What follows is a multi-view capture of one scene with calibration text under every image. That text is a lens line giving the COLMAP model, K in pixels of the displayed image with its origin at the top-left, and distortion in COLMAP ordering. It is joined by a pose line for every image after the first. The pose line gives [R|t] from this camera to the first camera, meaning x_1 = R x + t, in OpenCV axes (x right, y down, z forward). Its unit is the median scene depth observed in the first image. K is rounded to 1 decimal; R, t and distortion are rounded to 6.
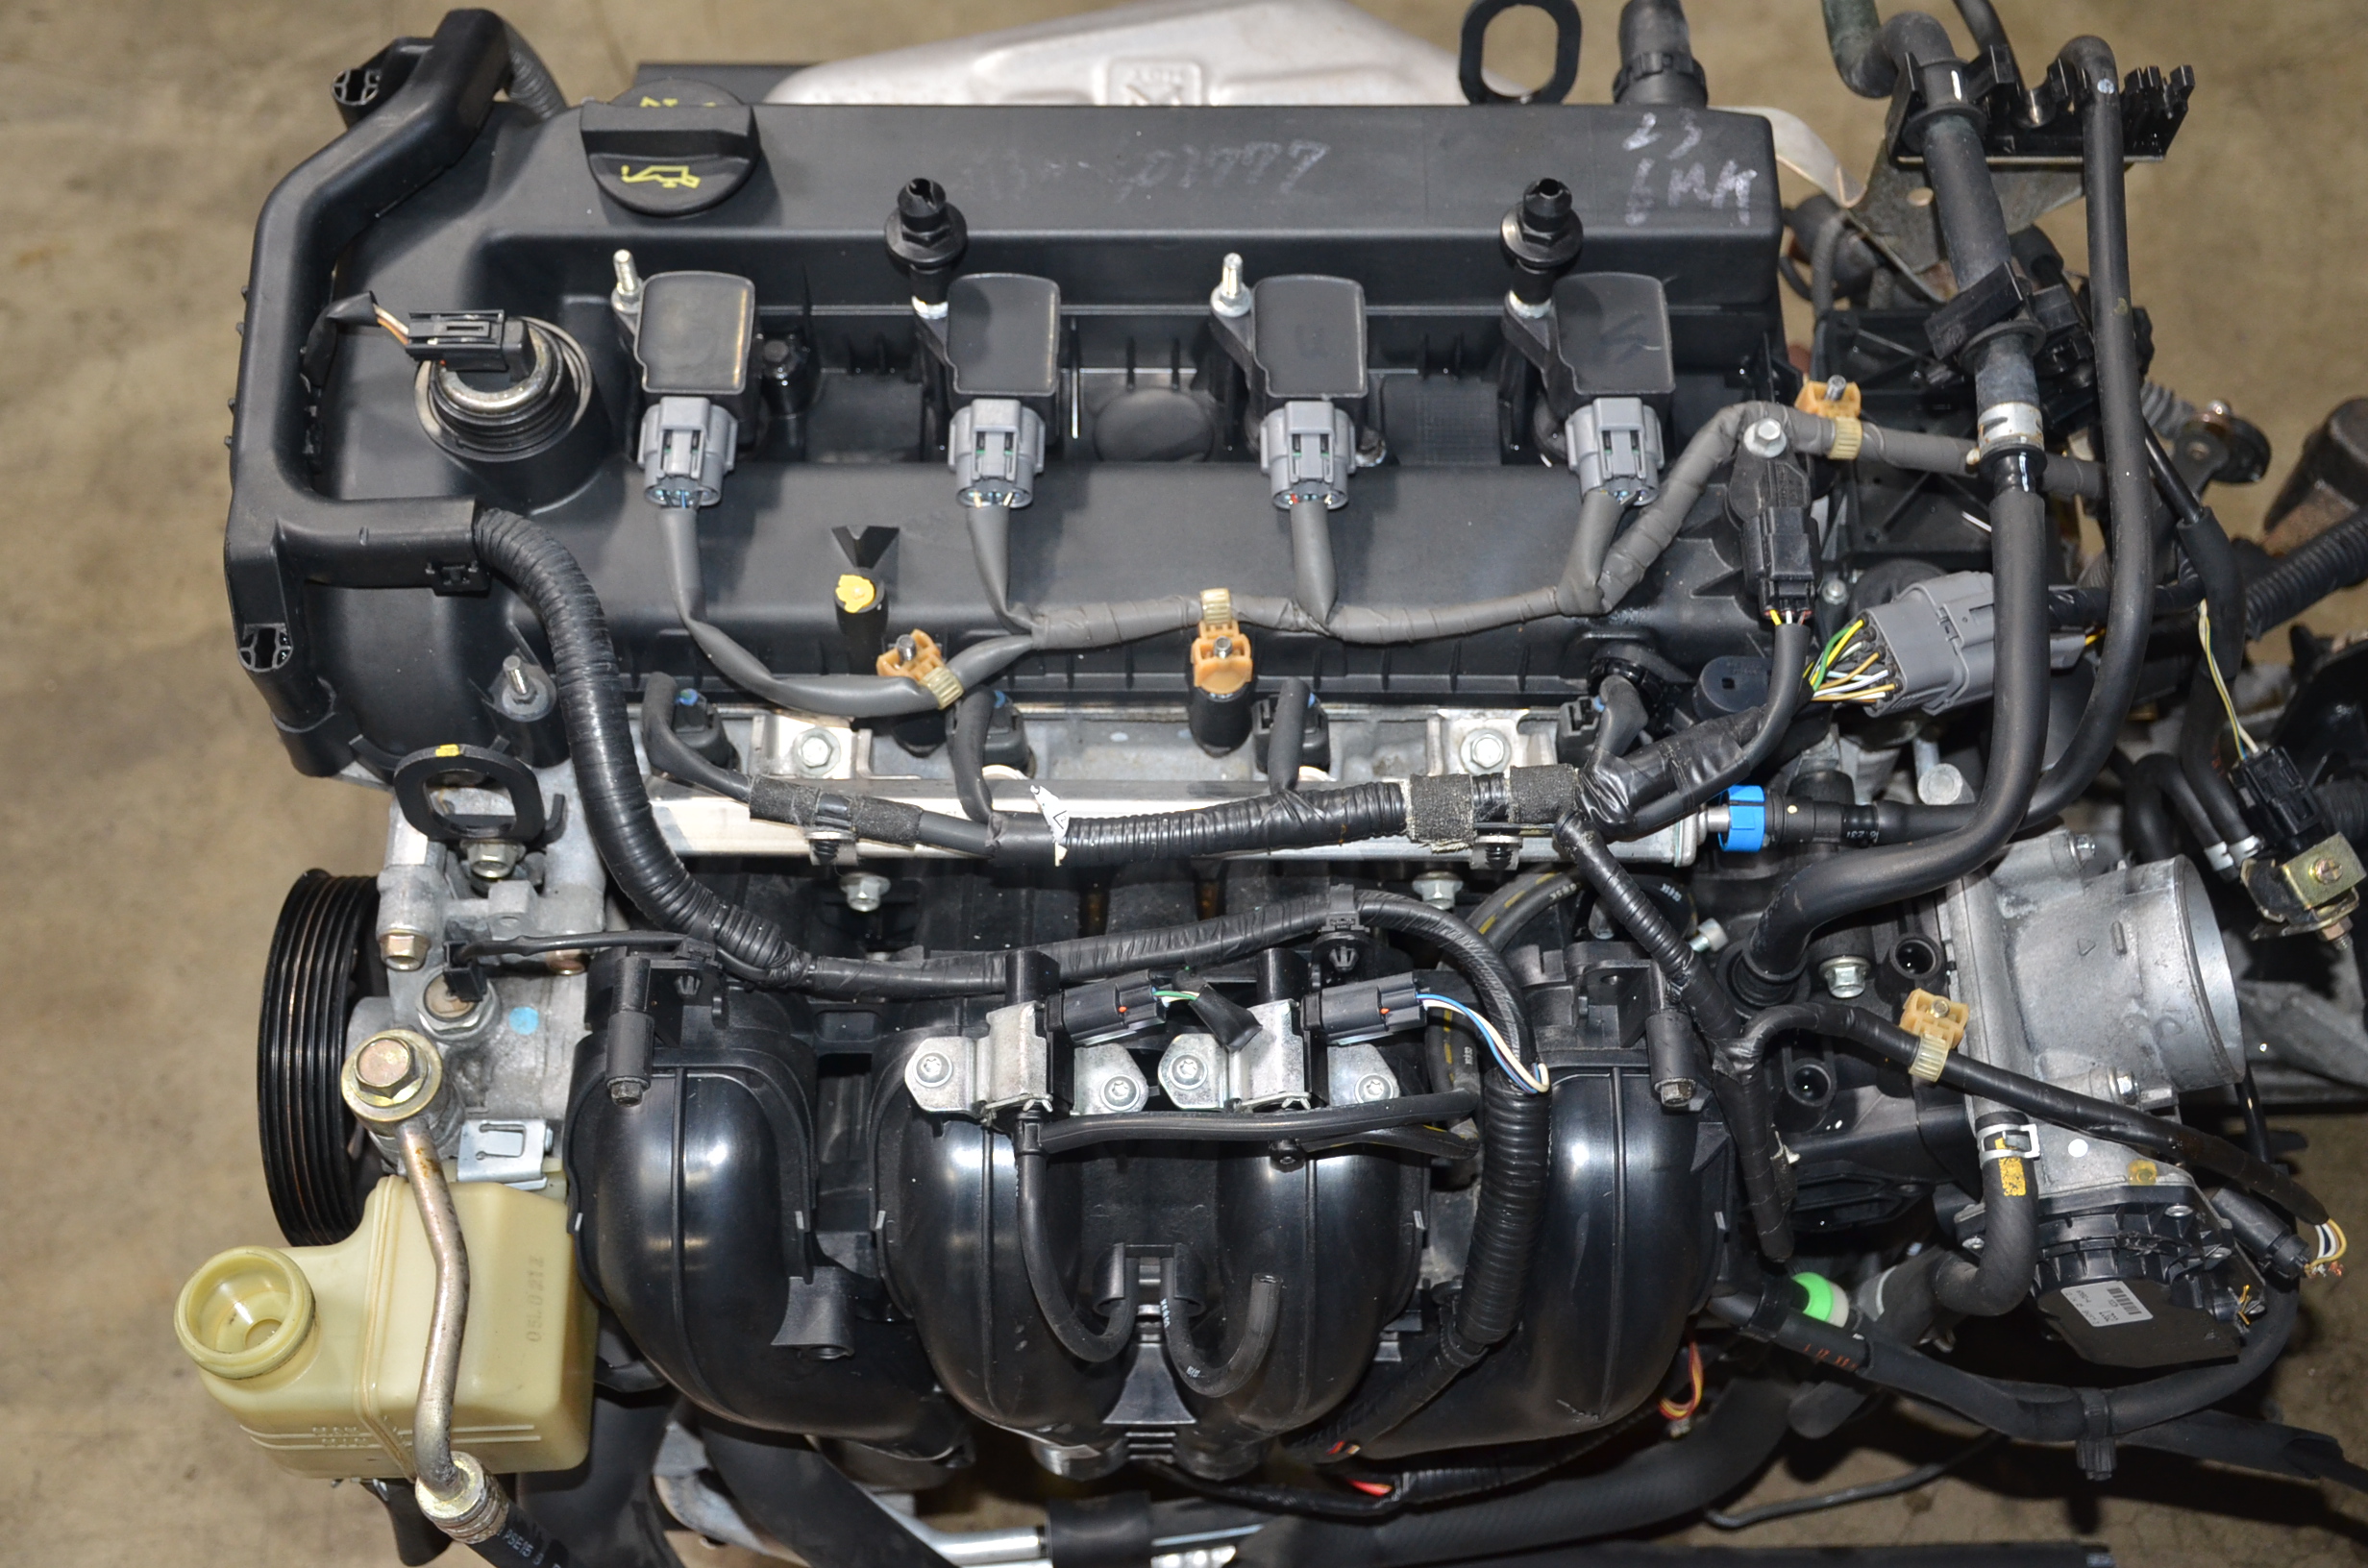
lens RADIAL K [[3126.2, 0, 1180.8], [0, 3126.2, 784.3], [0, 0, 1]] dist [0.123066, 0.000000]
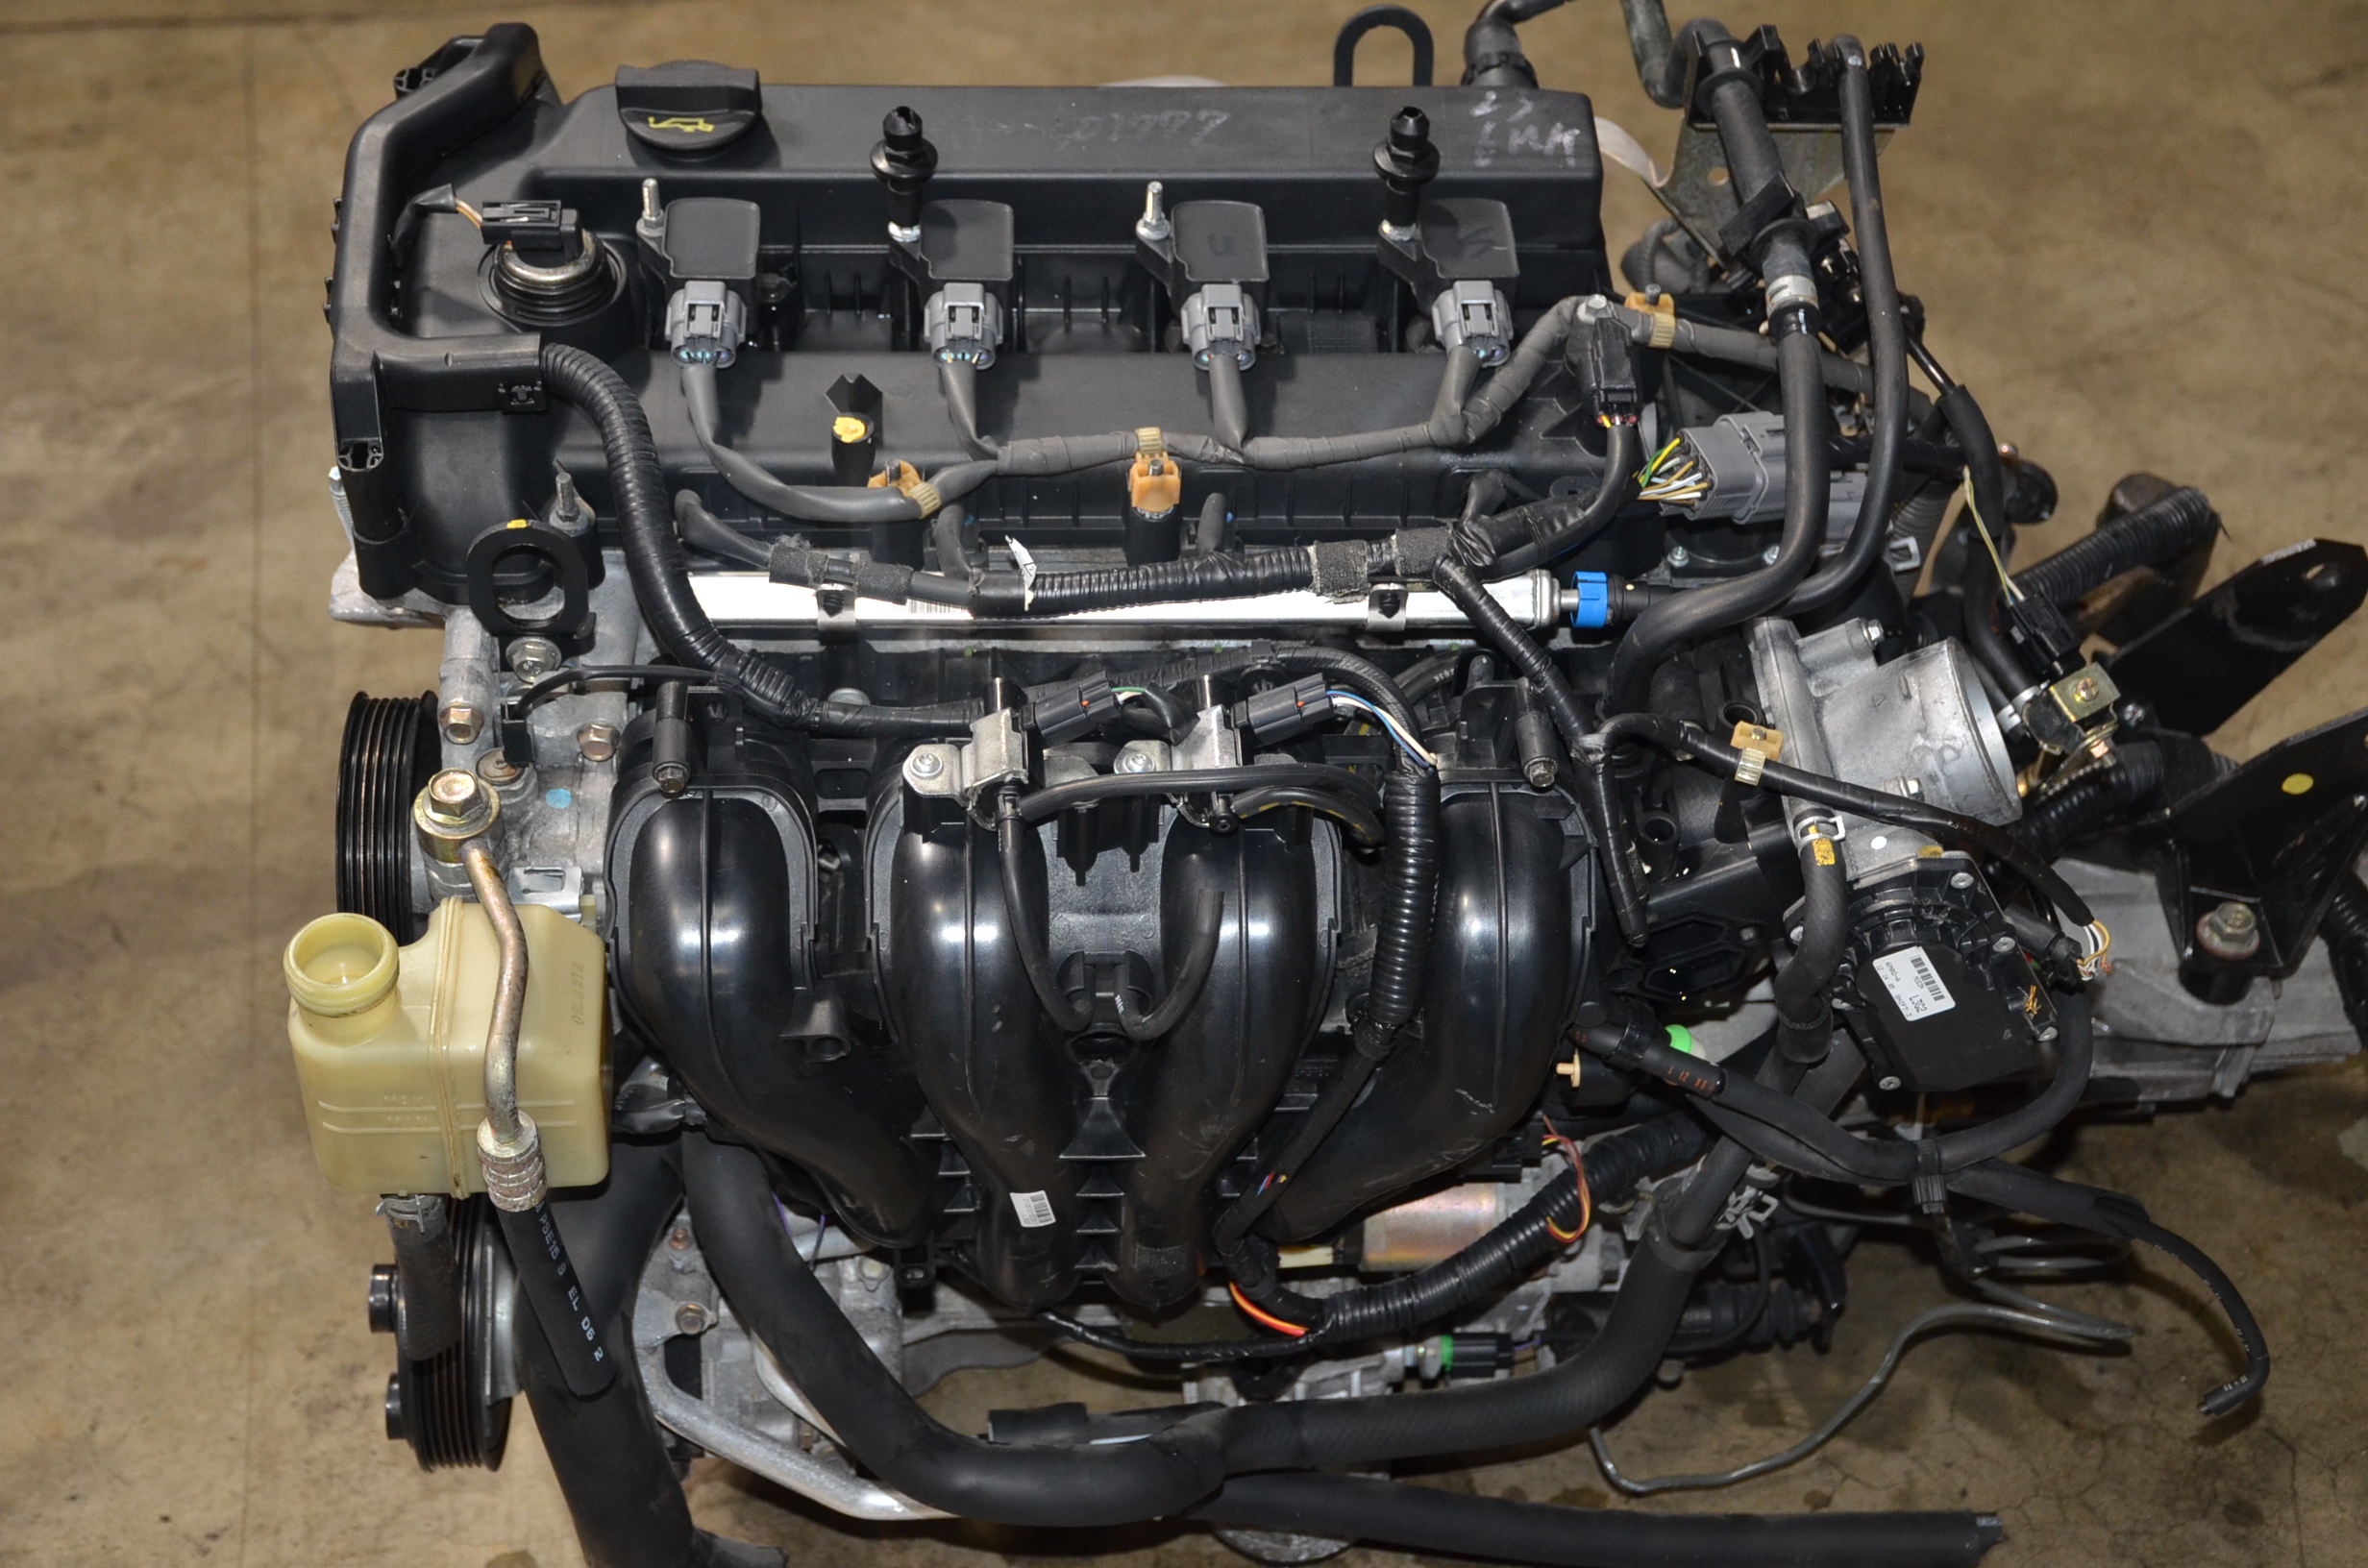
lens RADIAL K [[3938.5, 0, 1178.0], [0, 3938.5, 782.5], [0, 0, 1]] dist [0.300764, 0.000000]
pose [[0.998540, -0.009763, 0.053136, -0.059190], [0.022972, 0.966918, -0.254049, 0.452680], [-0.048898, 0.254899, 0.965731, -0.432650]]
